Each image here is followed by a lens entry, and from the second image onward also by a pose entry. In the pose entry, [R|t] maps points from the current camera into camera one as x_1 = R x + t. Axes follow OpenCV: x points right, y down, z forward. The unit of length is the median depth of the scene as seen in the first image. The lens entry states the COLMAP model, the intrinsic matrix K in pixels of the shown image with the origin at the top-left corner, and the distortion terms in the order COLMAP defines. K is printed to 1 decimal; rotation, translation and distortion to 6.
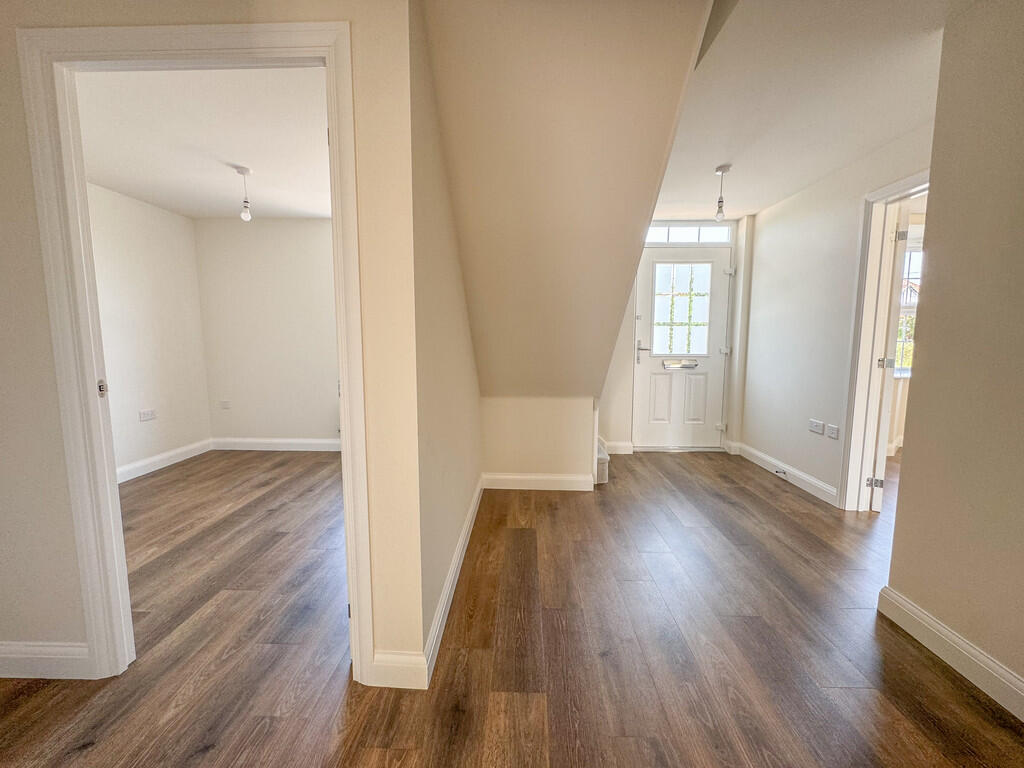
lens RADIAL K [[422.5, 0, 511.6], [0, 422.5, 382.4], [0, 0, 1]] dist [-0.003082, -0.000236]
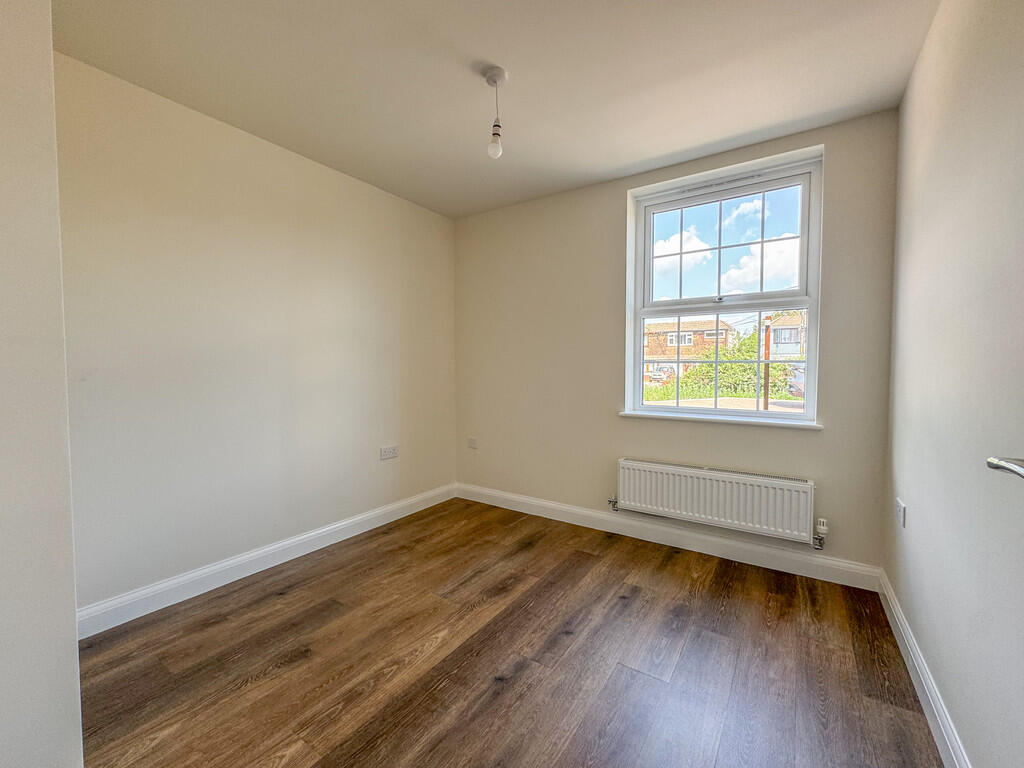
lens RADIAL K [[422.5, 0, 514.4], [0, 422.5, 379.7], [0, 0, 1]] dist [-0.003082, -0.000236]
pose [[0.846950, 0.016886, -0.531405, -0.242440], [-0.058558, 0.996377, -0.061669, -0.029203], [0.528439, 0.083349, 0.844870, 0.458403]]
